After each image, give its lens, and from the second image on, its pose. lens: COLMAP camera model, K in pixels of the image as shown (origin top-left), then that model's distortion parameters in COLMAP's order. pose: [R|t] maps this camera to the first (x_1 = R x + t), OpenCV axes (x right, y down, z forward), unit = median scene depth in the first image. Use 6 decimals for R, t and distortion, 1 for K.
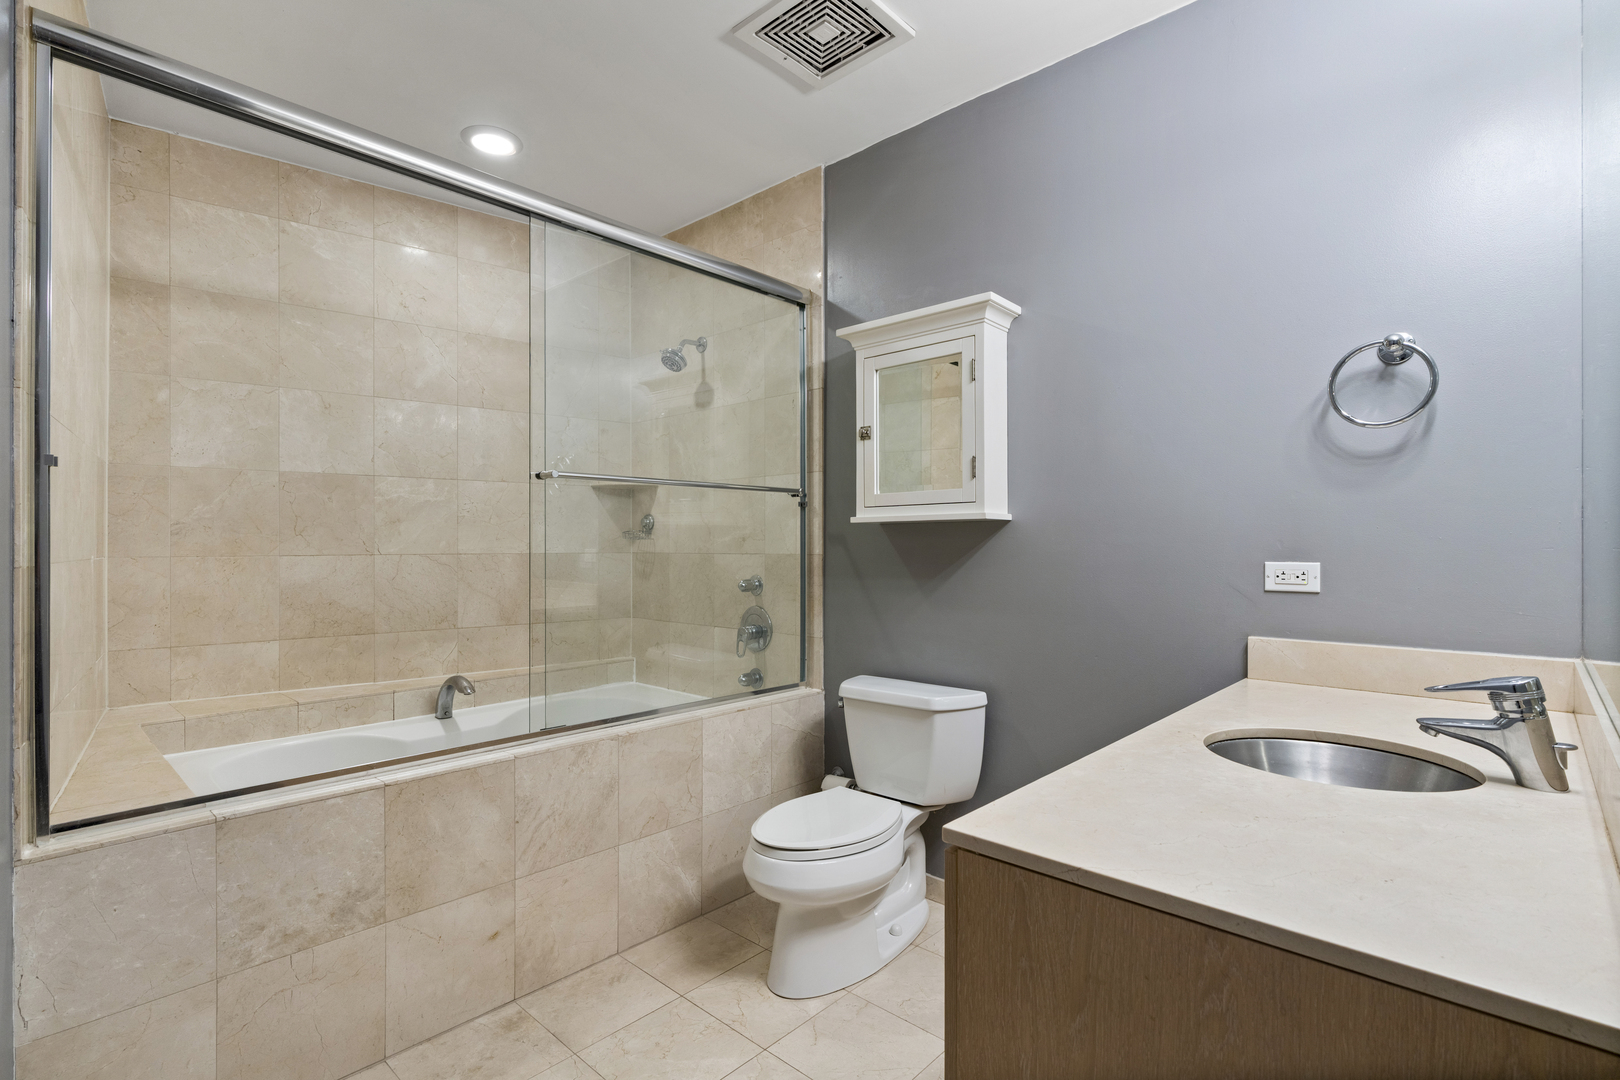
lens RADIAL K [[783.3, 0, 806.0], [0, 783.3, 541.7], [0, 0, 1]] dist [-0.003396, 0.001358]
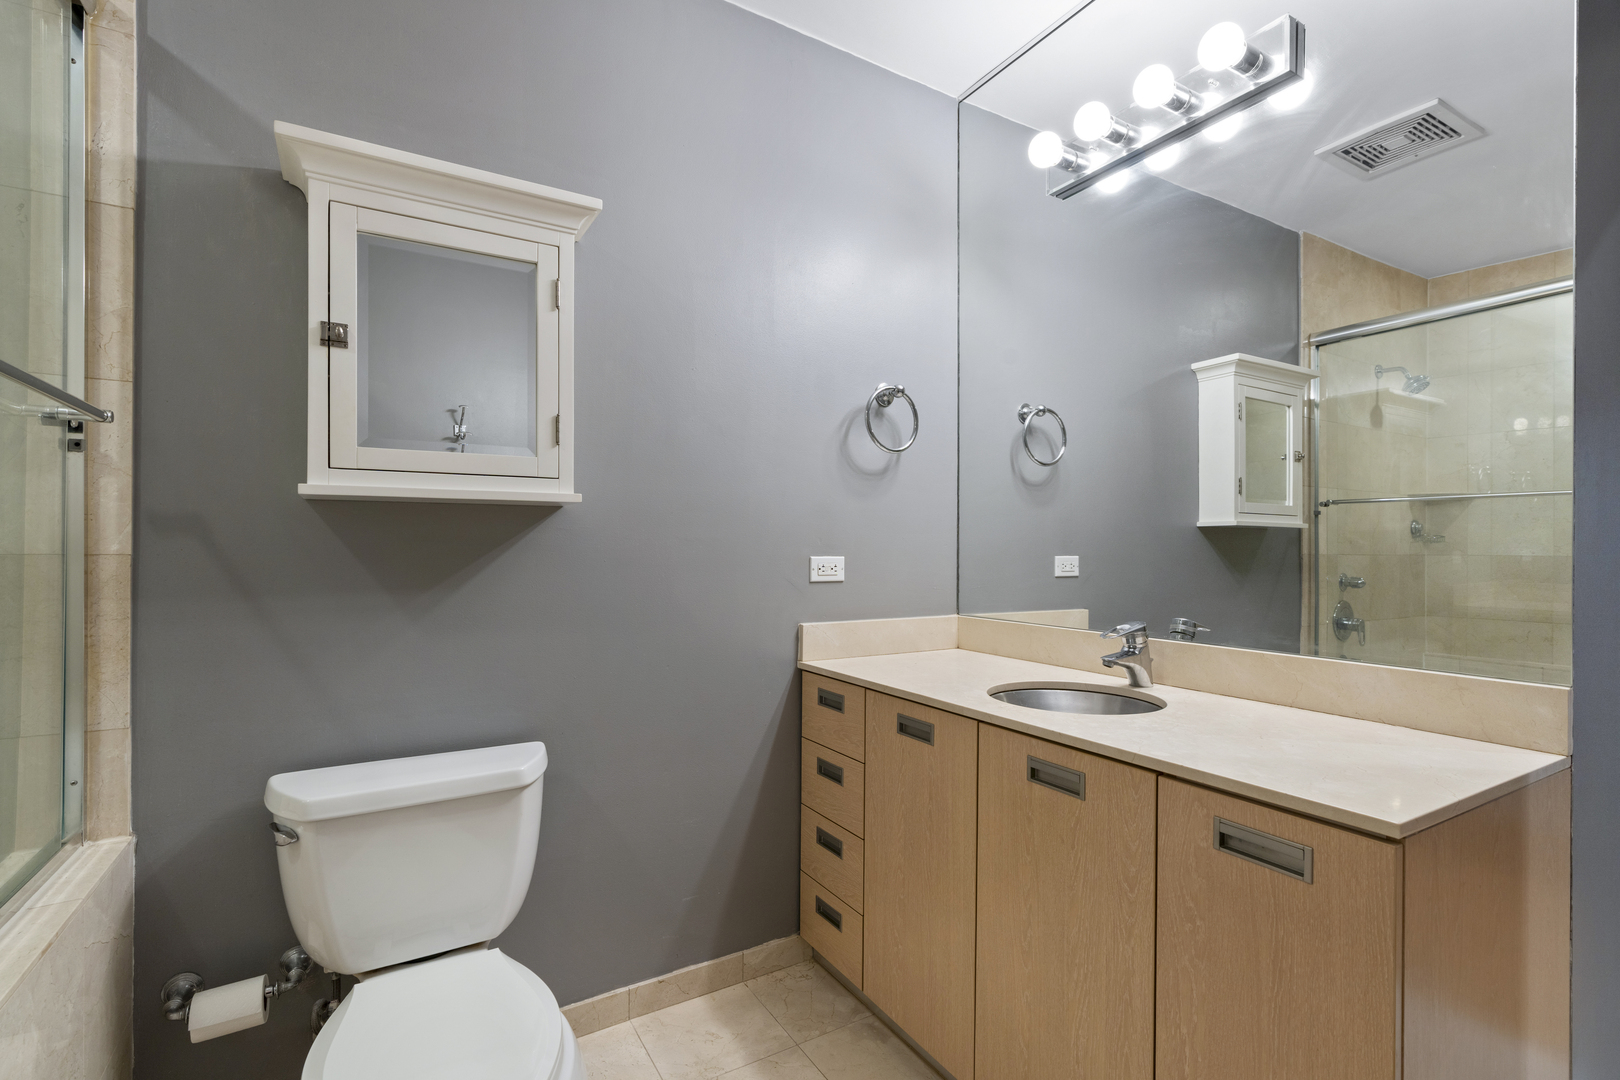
lens RADIAL K [[739.3, 0, 798.7], [0, 739.3, 545.7], [0, 0, 1]] dist [-0.002838, 0.000190]
pose [[0.285578, 0.004928, 0.958343, -0.333039], [-0.008553, 0.999960, -0.002593, 0.009664], [-0.958317, -0.007457, 0.285608, 0.531410]]
